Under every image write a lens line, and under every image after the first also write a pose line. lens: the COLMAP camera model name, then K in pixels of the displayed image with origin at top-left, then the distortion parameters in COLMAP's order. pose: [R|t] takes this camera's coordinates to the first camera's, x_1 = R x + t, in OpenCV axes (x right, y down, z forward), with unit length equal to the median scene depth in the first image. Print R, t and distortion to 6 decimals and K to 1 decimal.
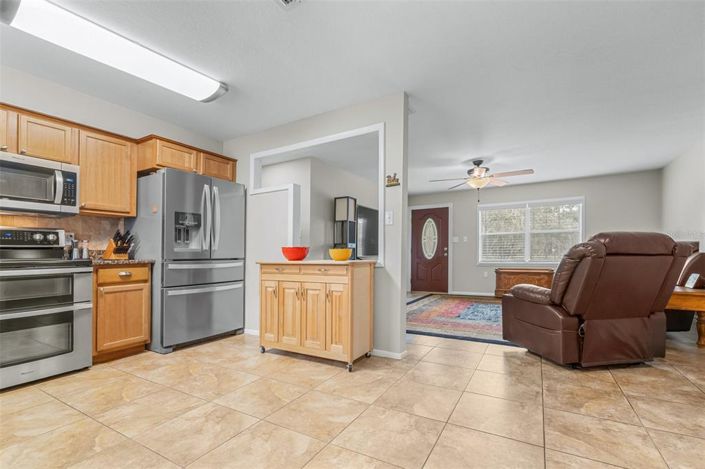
lens RADIAL K [[317.5, 0, 353.4], [0, 317.5, 264.4], [0, 0, 1]] dist [-0.000049, -0.000011]
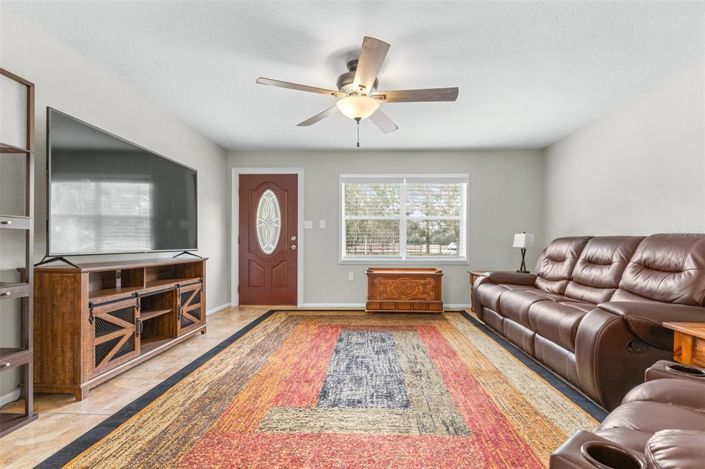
lens RADIAL K [[305.9, 0, 354.4], [0, 305.9, 253.3], [0, 0, 1]] dist [0.000261, -0.000018]
pose [[0.886056, -0.002048, 0.463574, 0.114063], [0.002097, 0.999998, 0.000410, -0.018438], [-0.463574, 0.000609, 0.886058, 0.398157]]
